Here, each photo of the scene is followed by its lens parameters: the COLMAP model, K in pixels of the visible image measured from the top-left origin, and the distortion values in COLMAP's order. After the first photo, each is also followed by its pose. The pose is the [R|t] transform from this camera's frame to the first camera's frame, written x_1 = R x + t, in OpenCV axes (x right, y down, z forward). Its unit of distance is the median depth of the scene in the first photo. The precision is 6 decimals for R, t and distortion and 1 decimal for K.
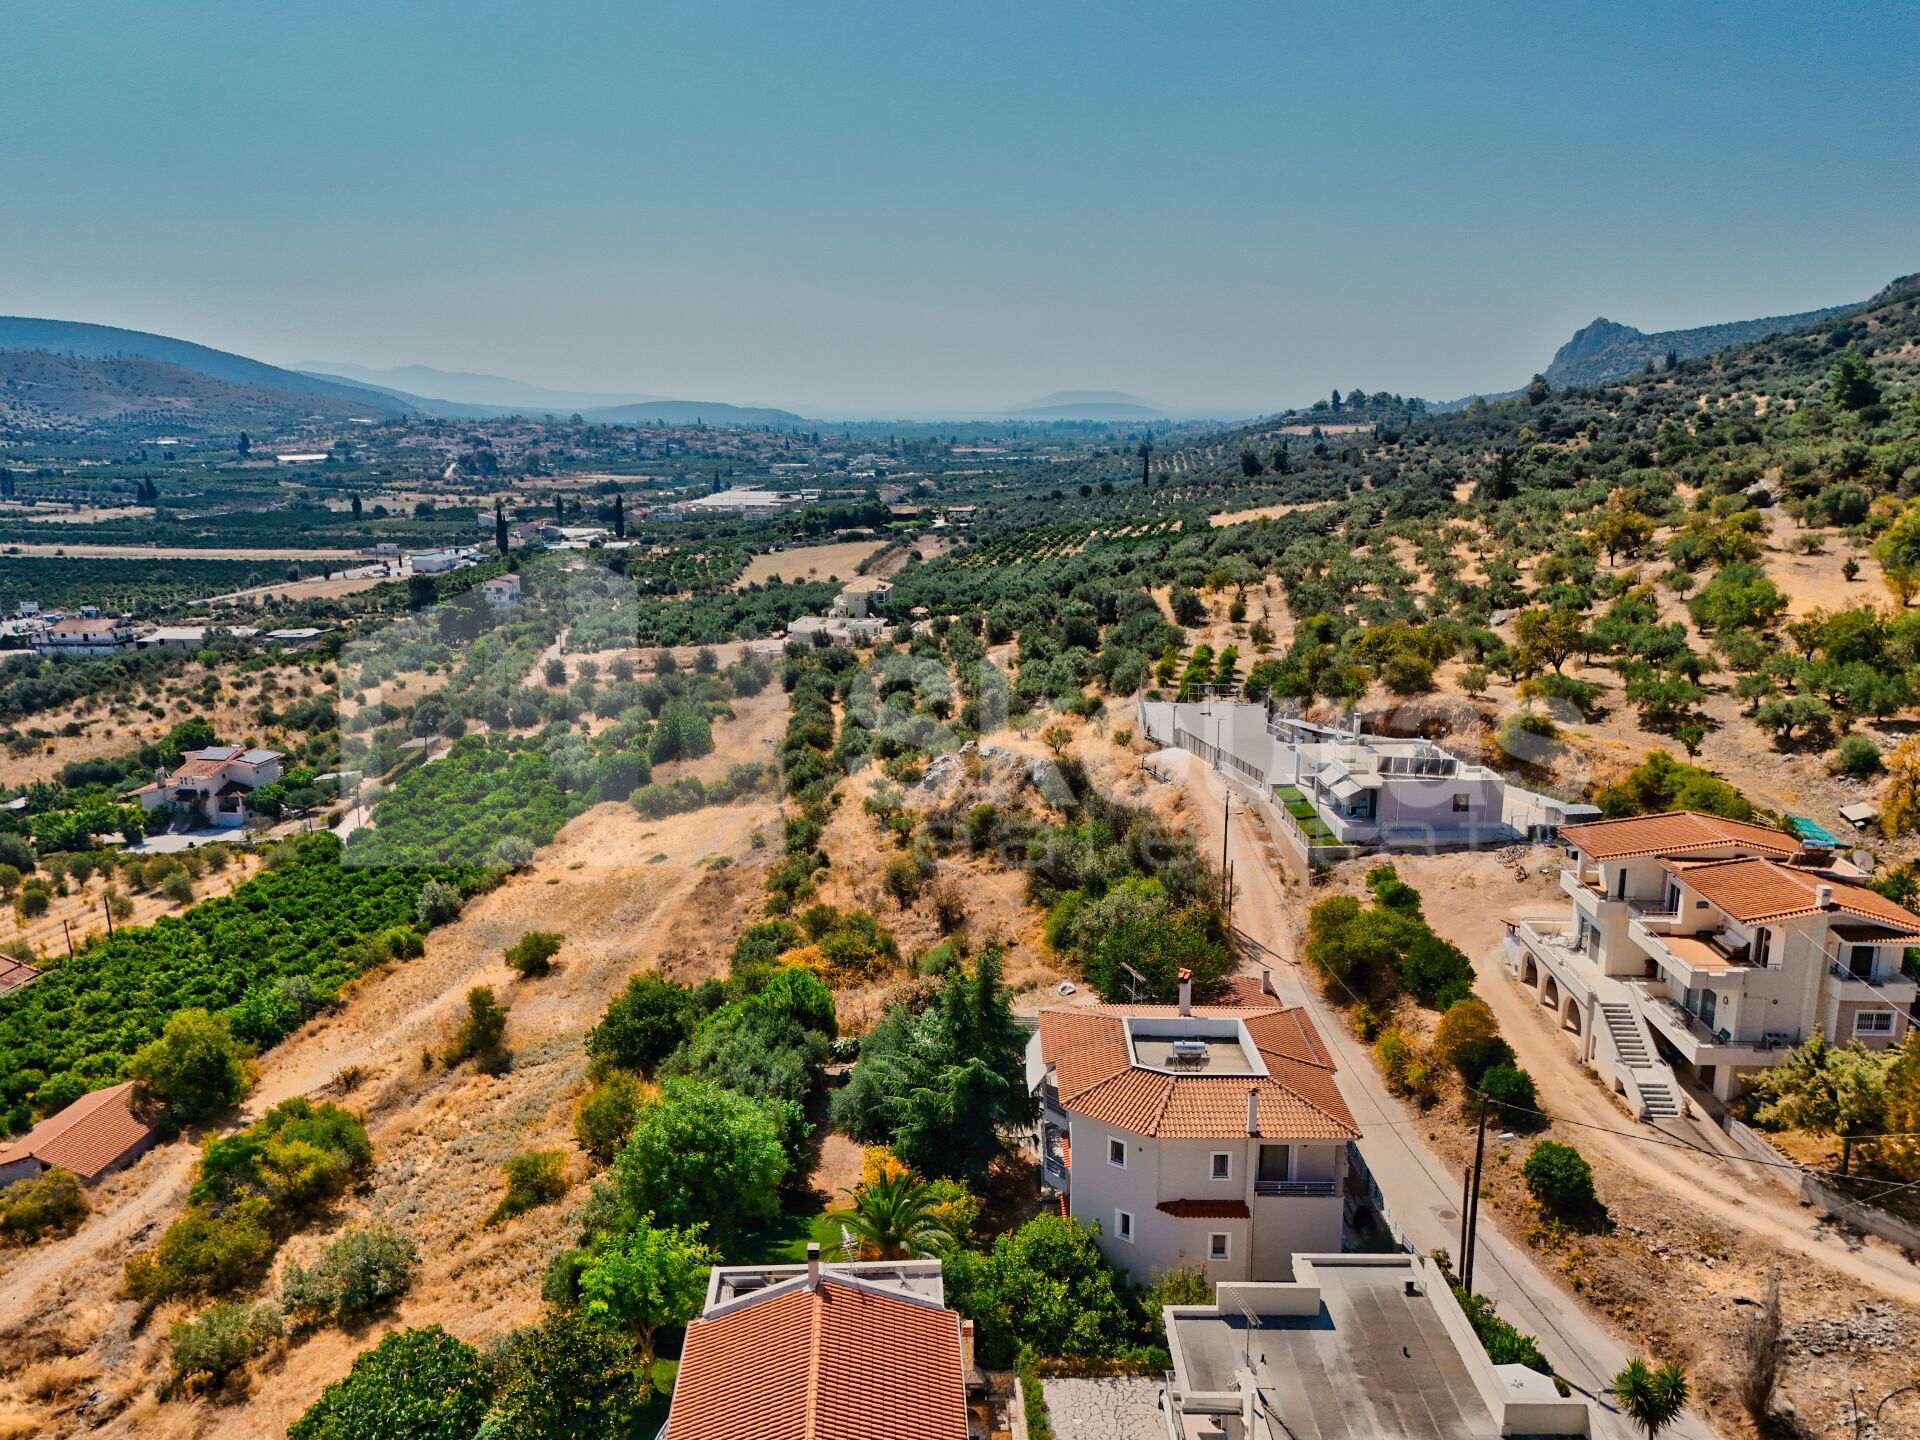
lens RADIAL K [[1422.7, 0, 958.4], [0, 1422.7, 726.2], [0, 0, 1]] dist [0.069278, -0.062843]
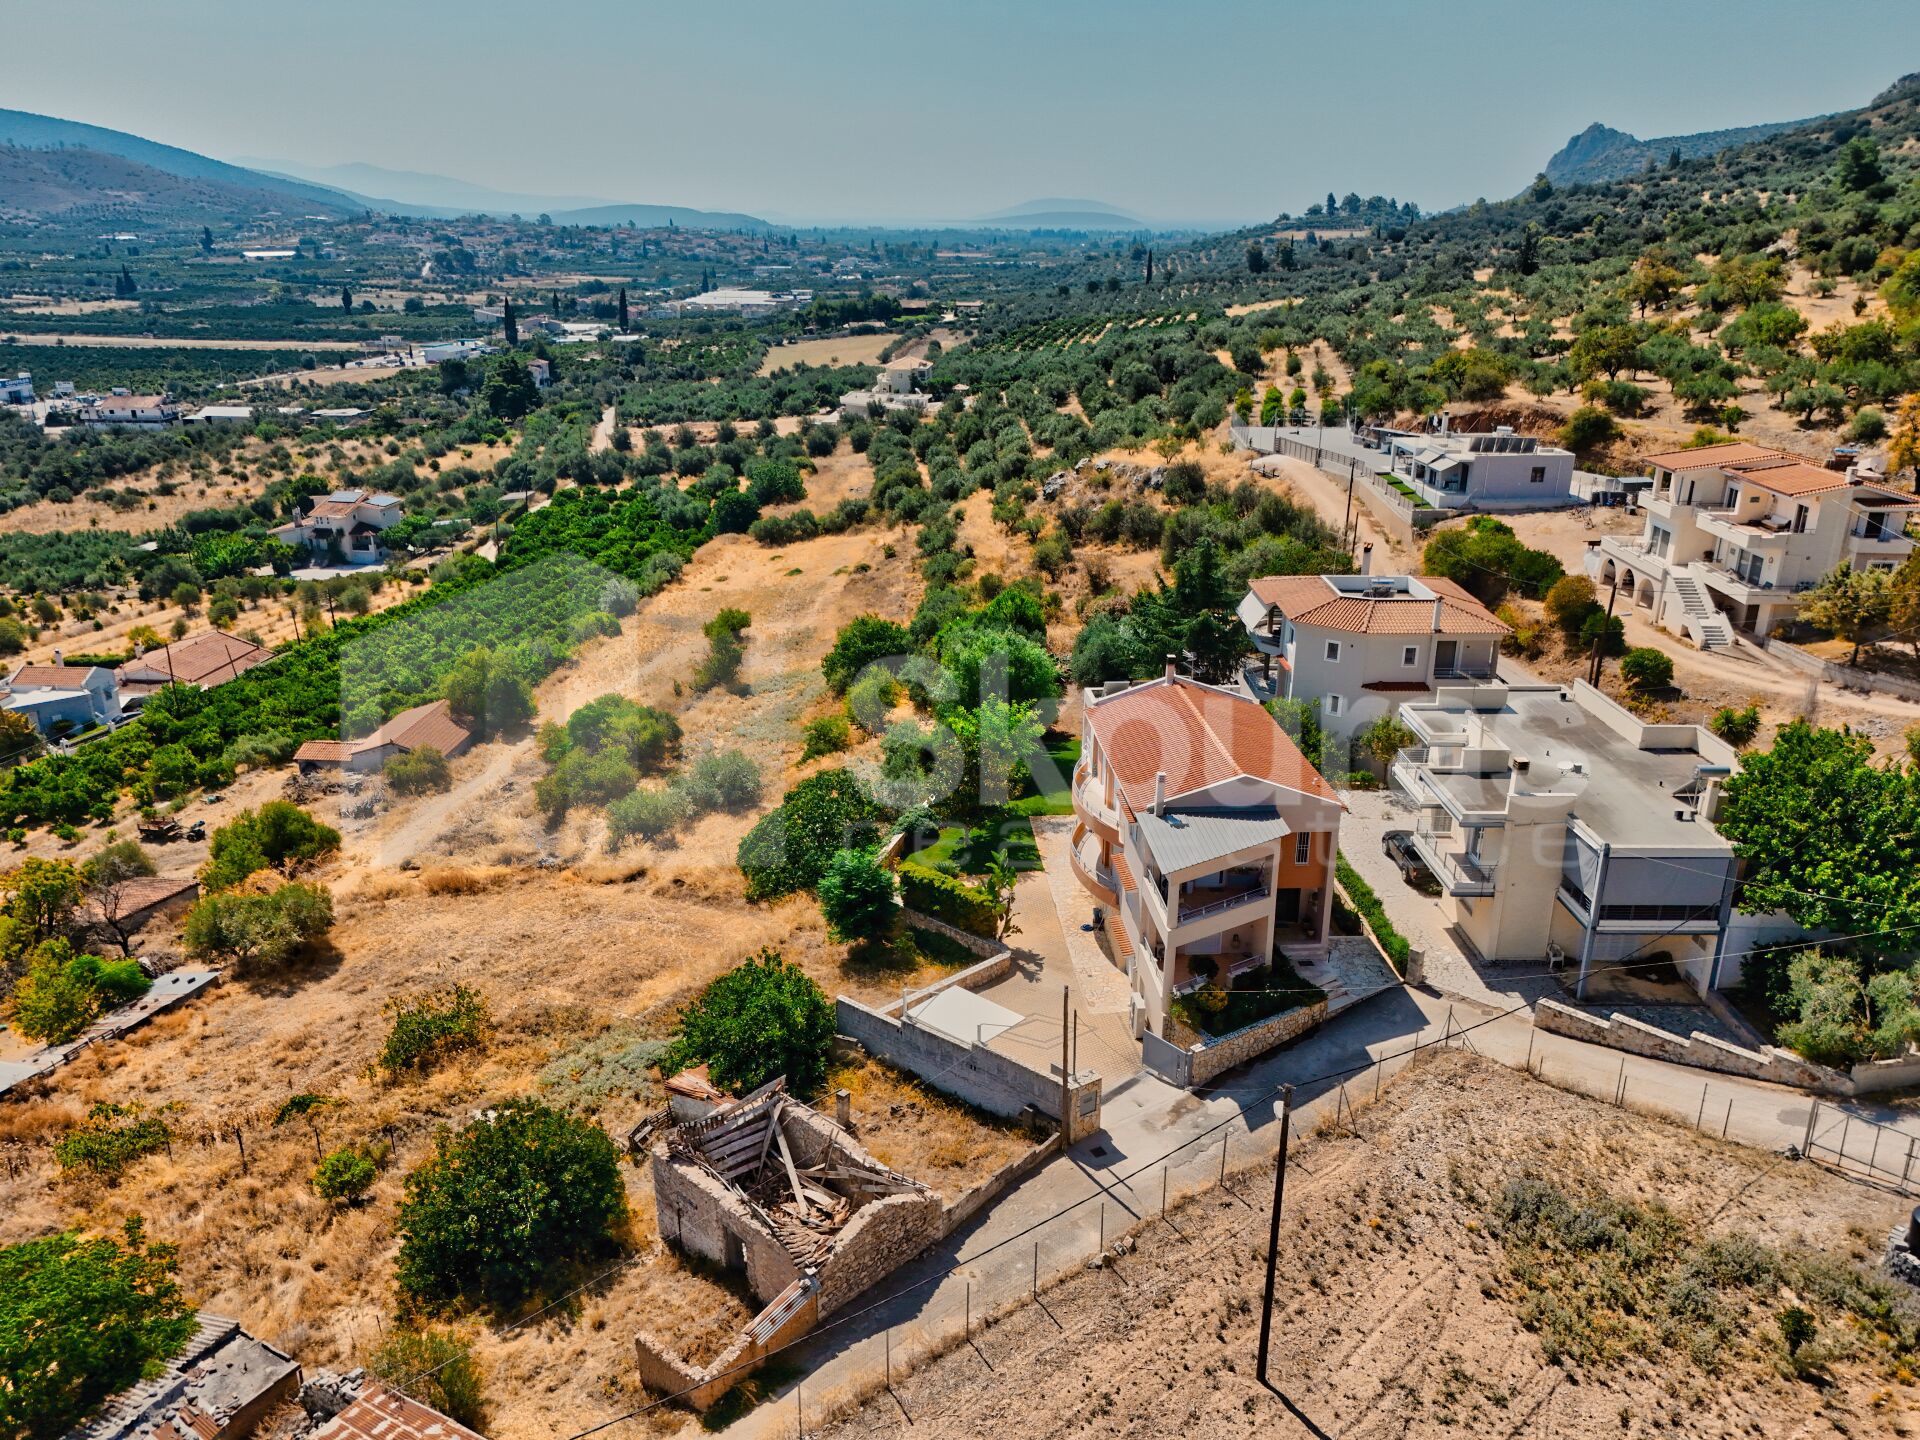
lens RADIAL K [[1422.7, 0, 959.4], [0, 1422.7, 713.2], [0, 0, 1]] dist [0.069278, -0.062843]
pose [[0.999776, 0.002654, 0.020988, -0.074886], [-0.005041, 0.993413, 0.114480, 0.053902], [-0.020546, -0.114560, 0.993204, -0.100084]]
